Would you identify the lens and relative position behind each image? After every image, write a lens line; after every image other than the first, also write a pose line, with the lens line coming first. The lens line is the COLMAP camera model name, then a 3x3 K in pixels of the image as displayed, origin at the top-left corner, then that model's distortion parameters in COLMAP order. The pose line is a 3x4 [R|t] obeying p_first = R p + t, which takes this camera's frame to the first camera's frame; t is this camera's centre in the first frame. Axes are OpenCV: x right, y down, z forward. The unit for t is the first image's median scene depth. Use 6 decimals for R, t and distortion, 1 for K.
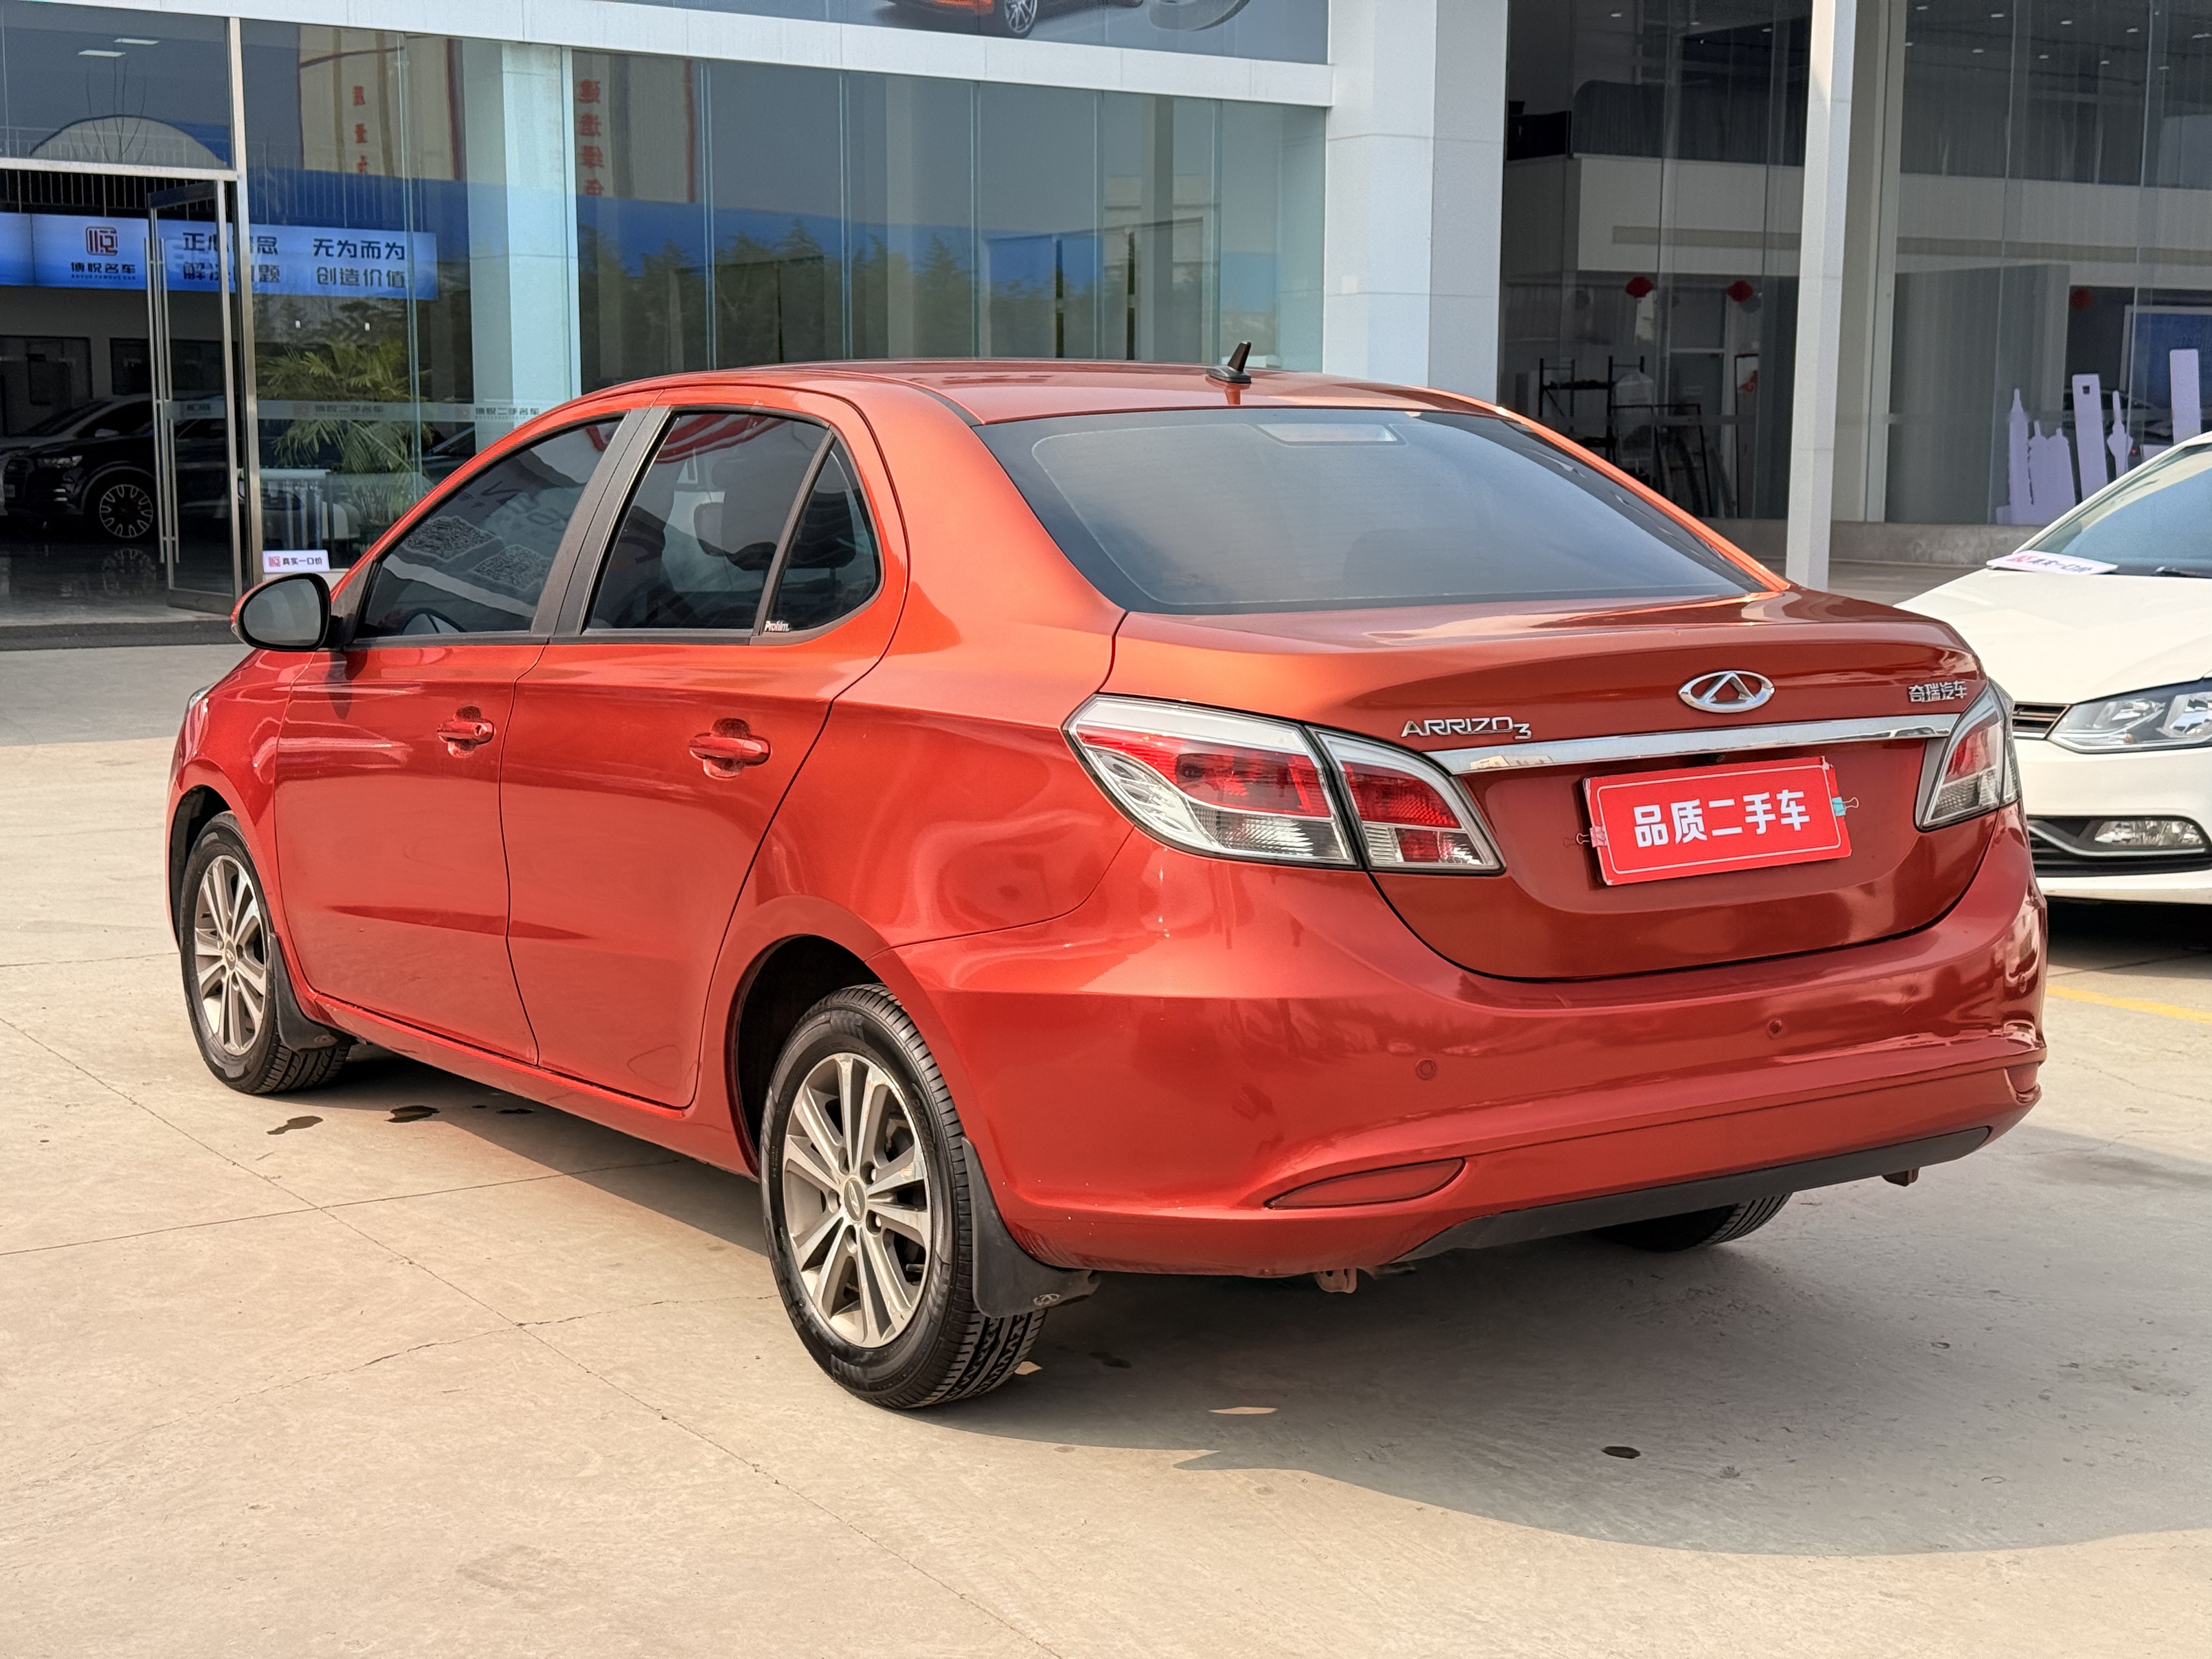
lens RADIAL K [[3101.1, 0, 1092.2], [0, 3101.1, 830.6], [0, 0, 1]] dist [0.127336, 0.000000]
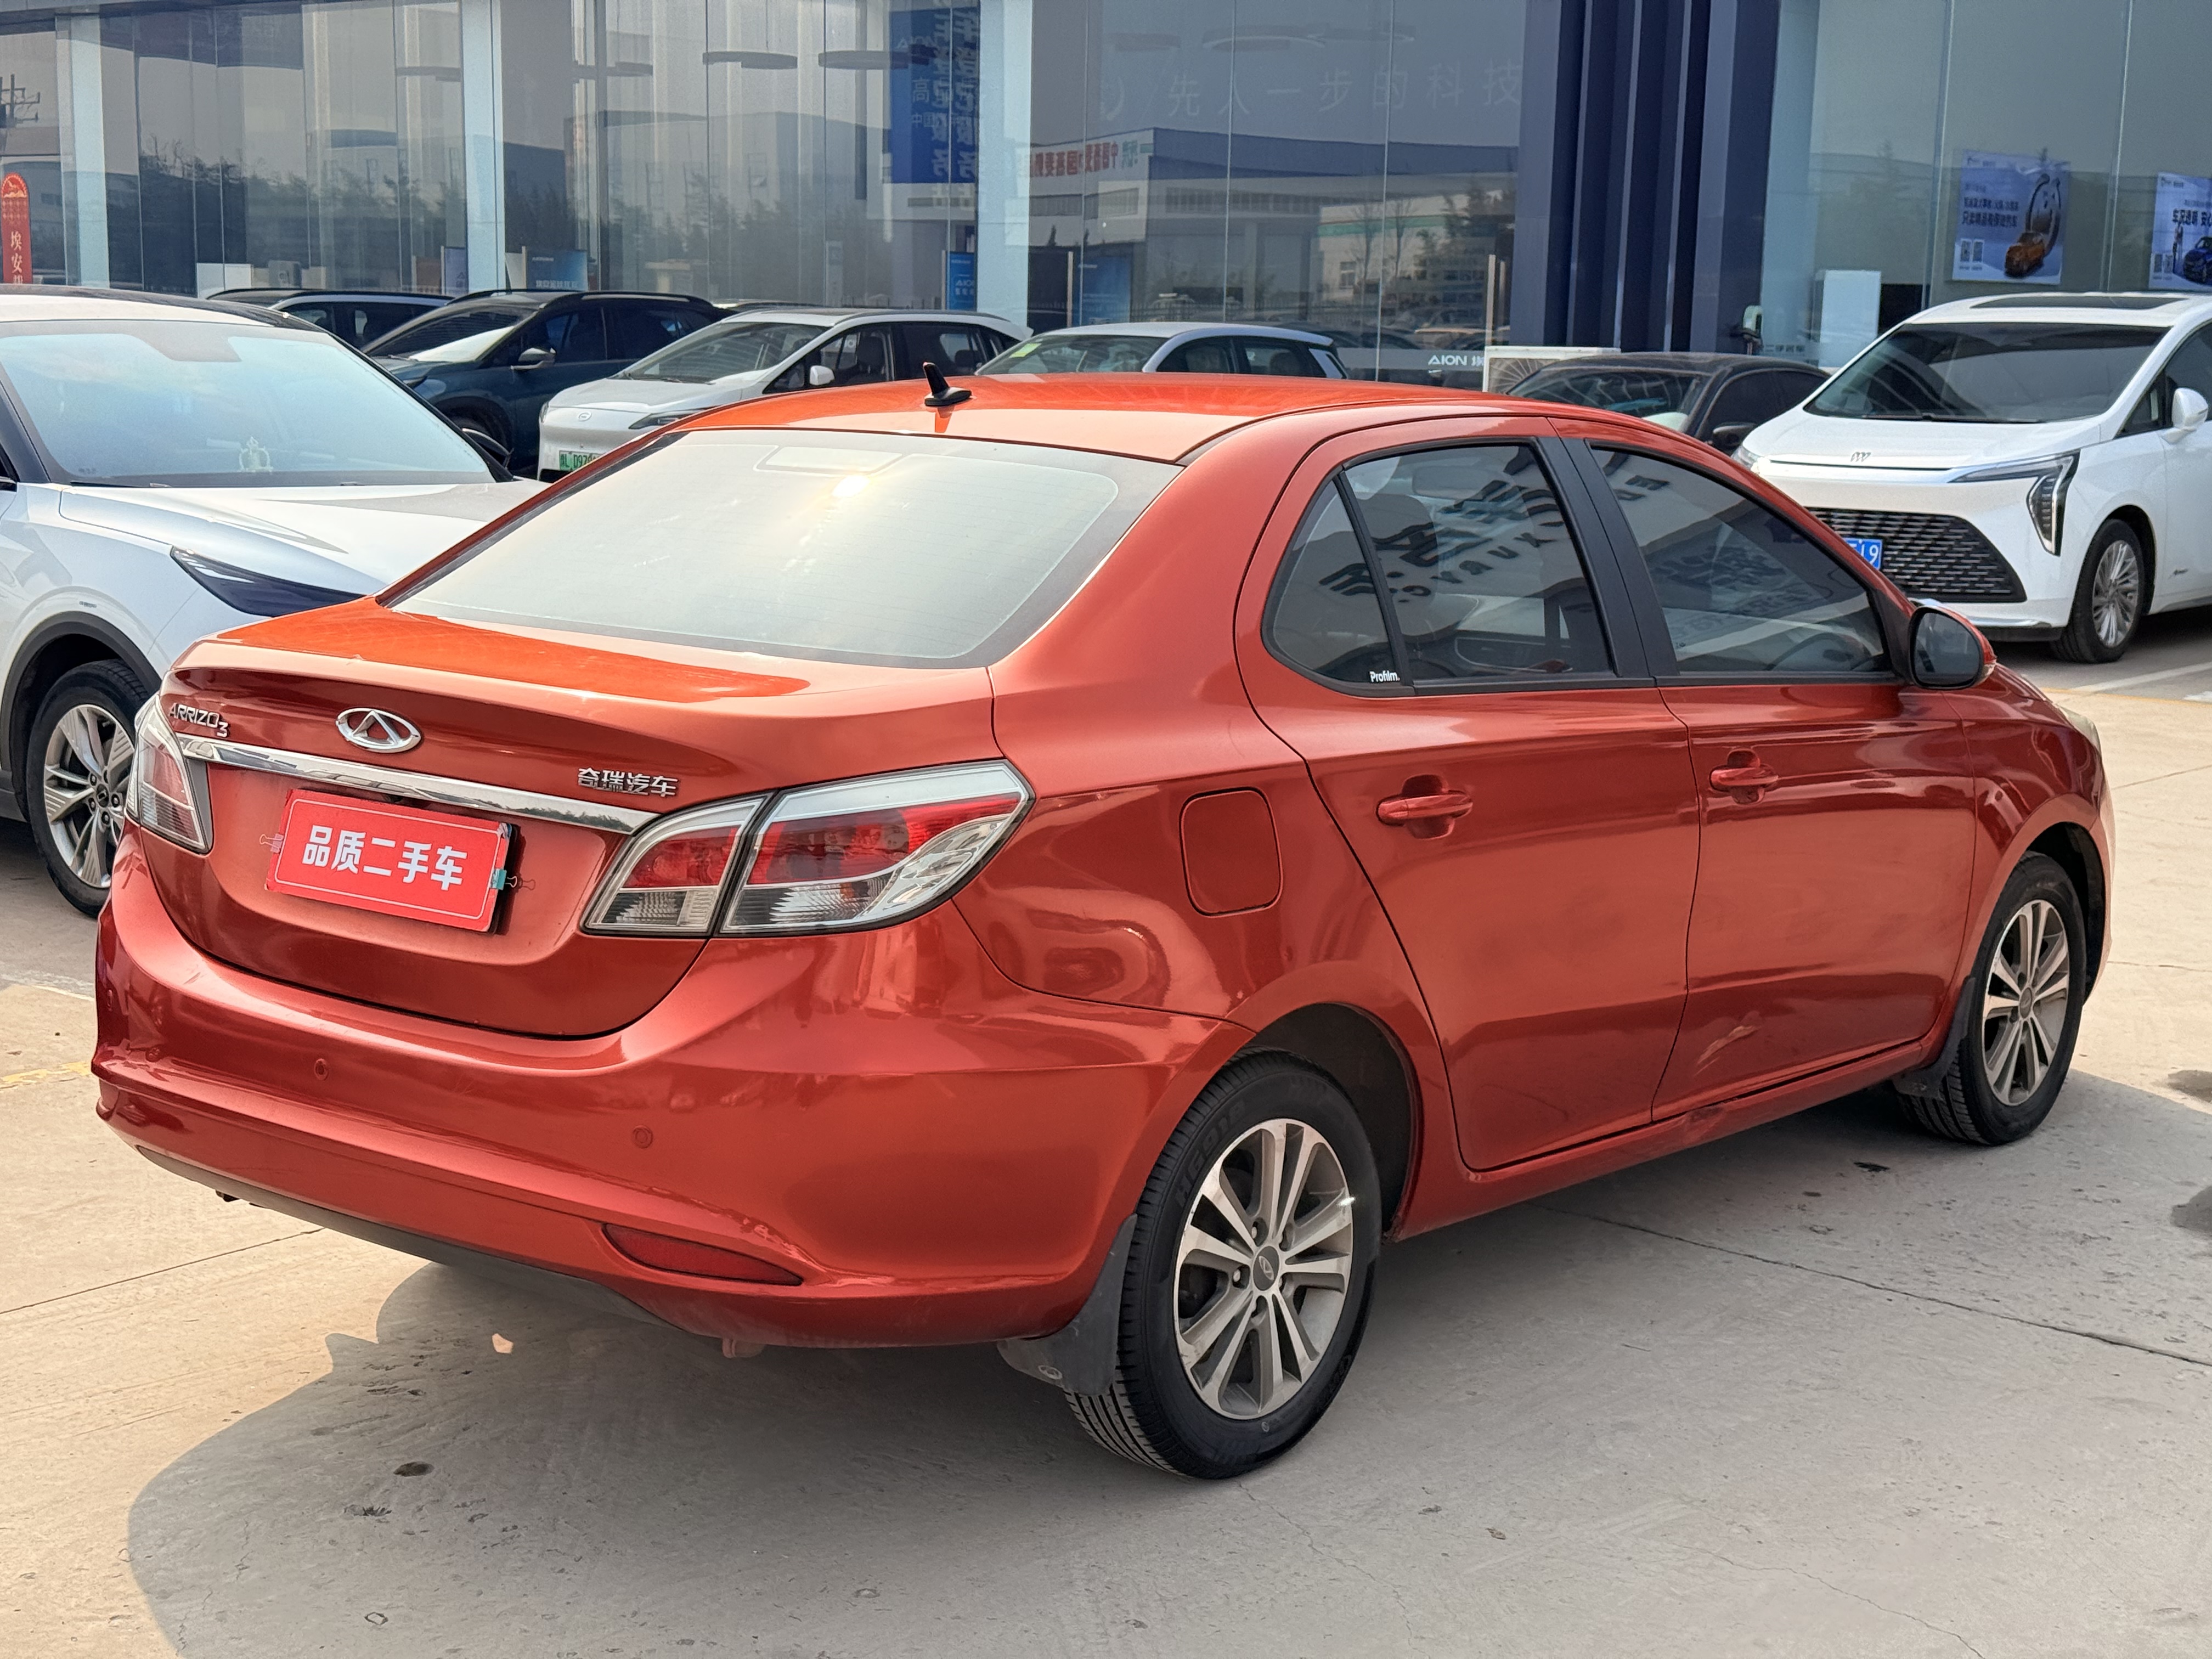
lens RADIAL K [[3101.1, 0, 1089.2], [0, 3101.1, 816.1], [0, 0, 1]] dist [0.127336, 0.000000]
pose [[0.284859, 0.154253, -0.946077, 1.182375], [-0.144030, 0.982650, 0.116849, -0.162359], [0.947687, 0.102978, 0.302134, 0.895866]]
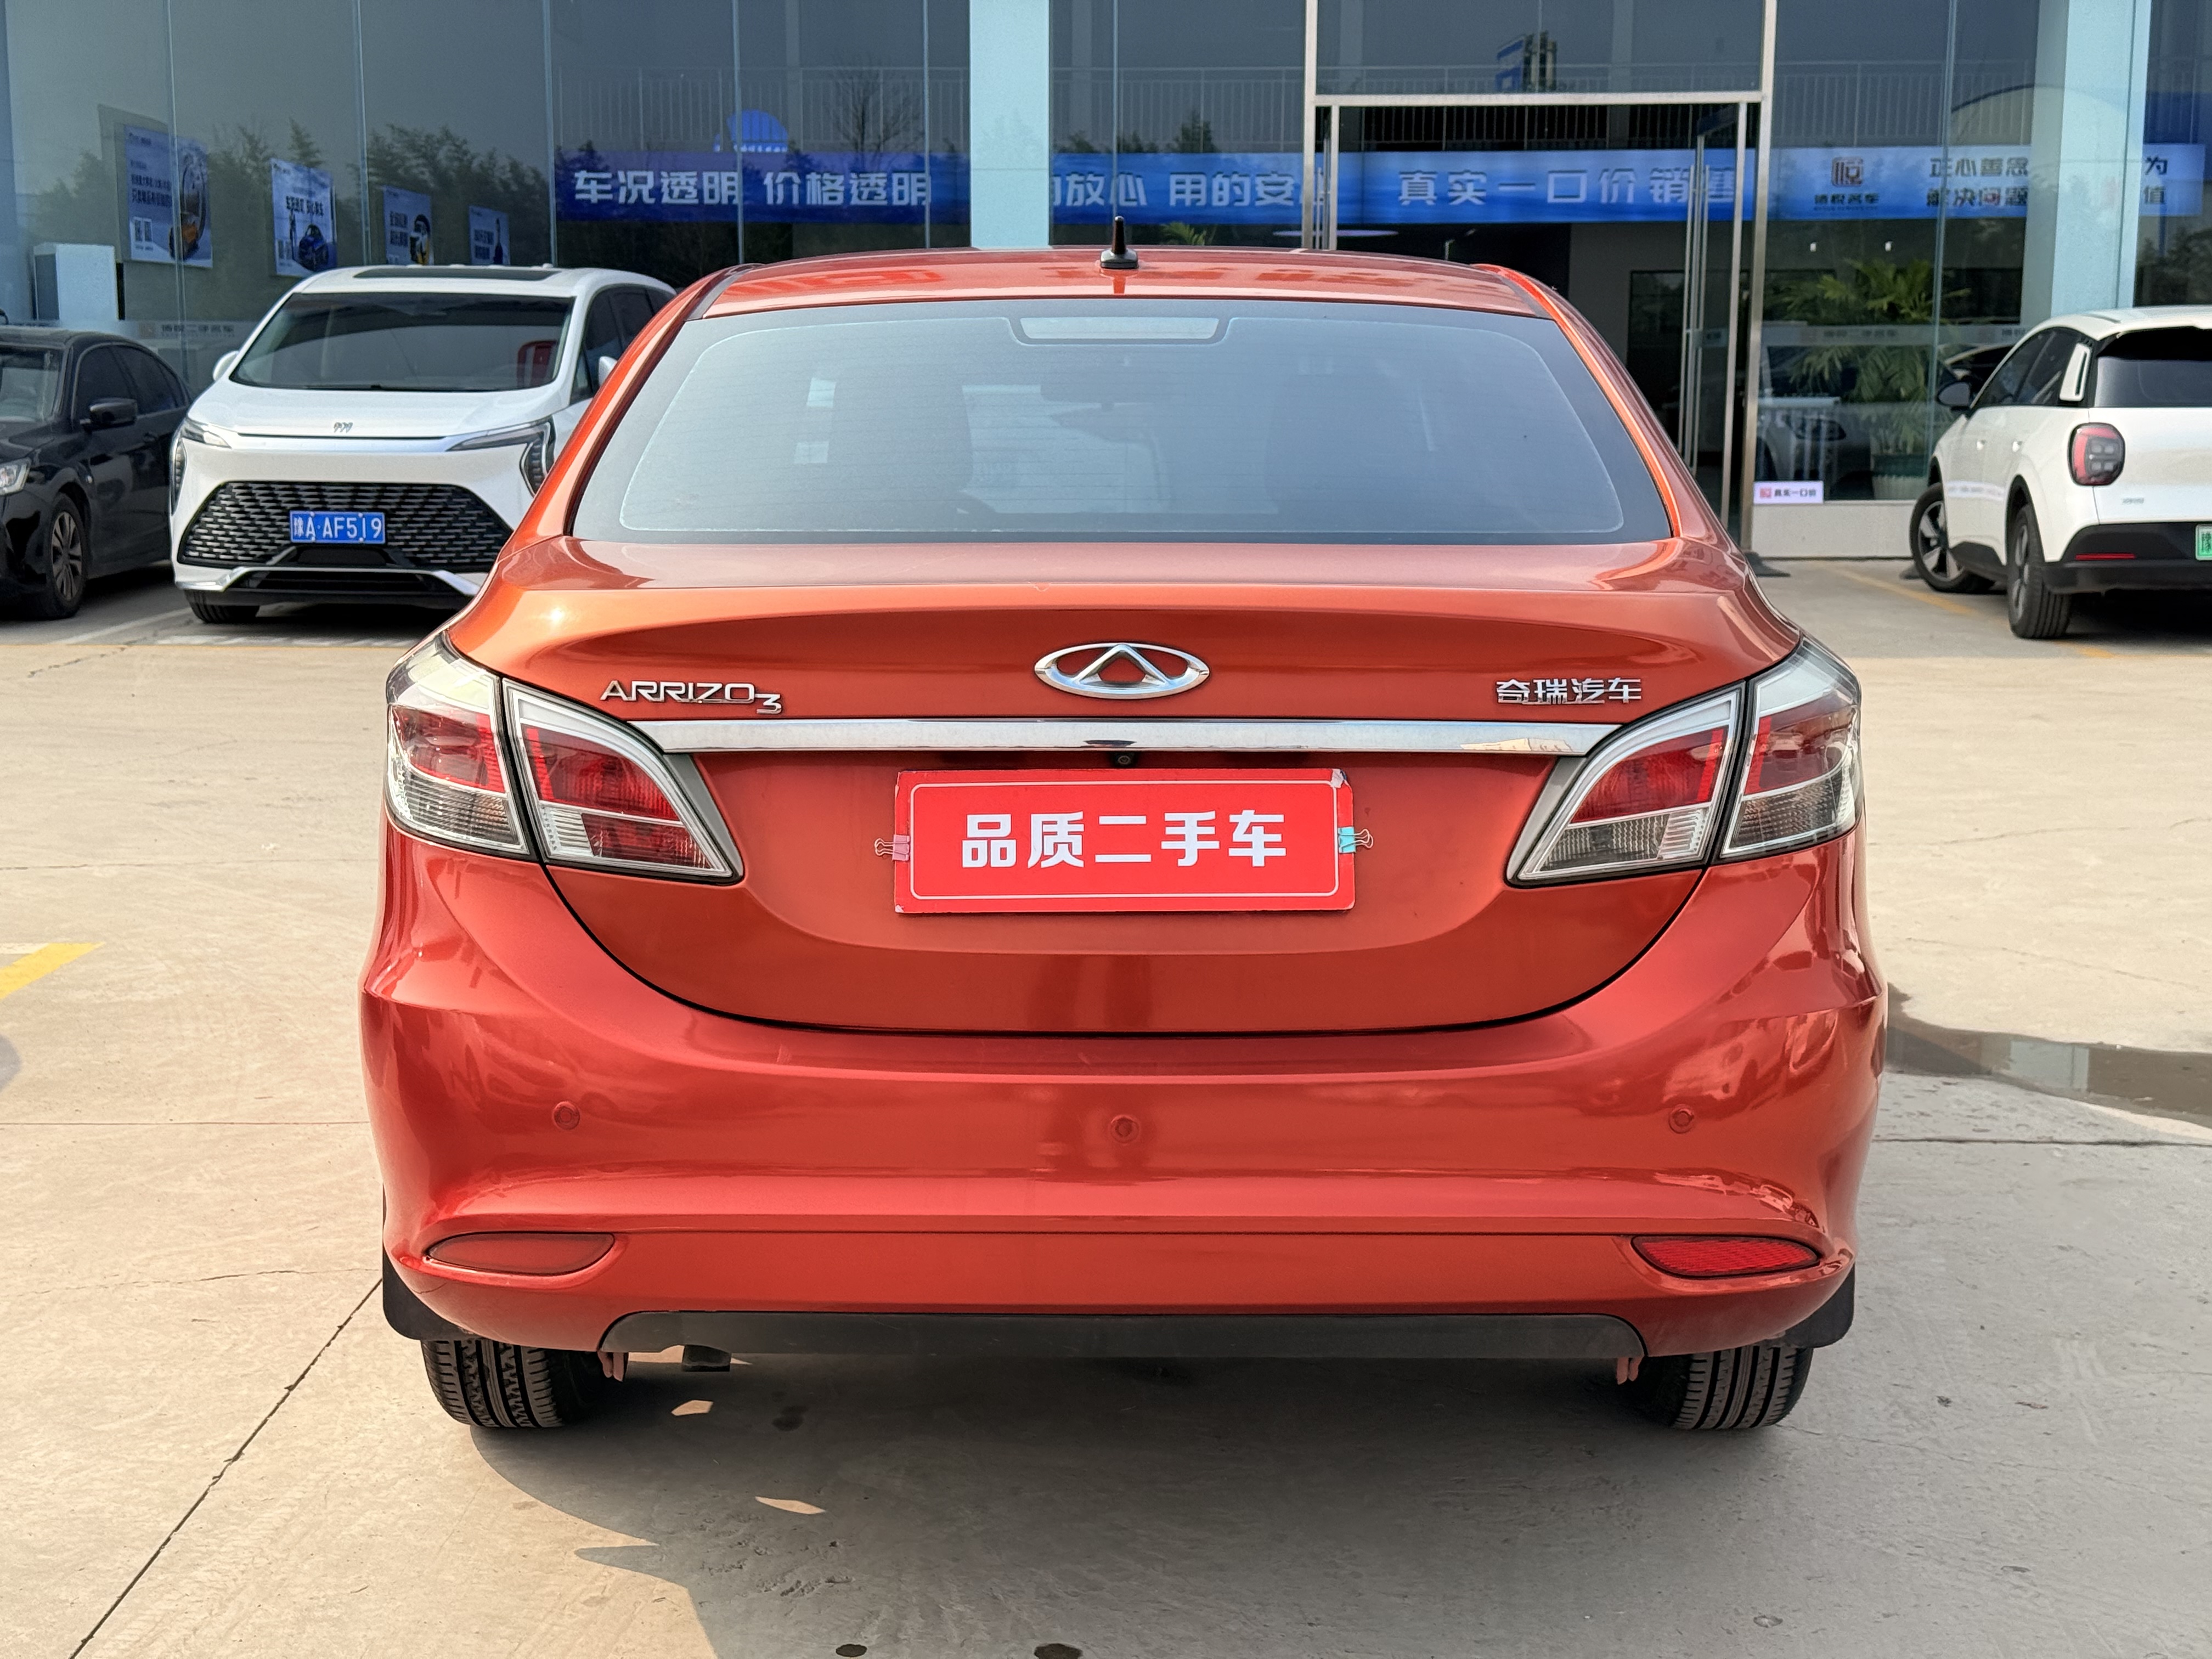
lens RADIAL K [[3101.1, 0, 1100.2], [0, 3101.1, 832.6], [0, 0, 1]] dist [0.127336, 0.000000]
pose [[0.824850, 0.084493, -0.559002, 0.601279], [-0.072645, 0.996413, 0.043415, -0.036890], [0.560665, 0.004798, 0.828029, 0.376557]]
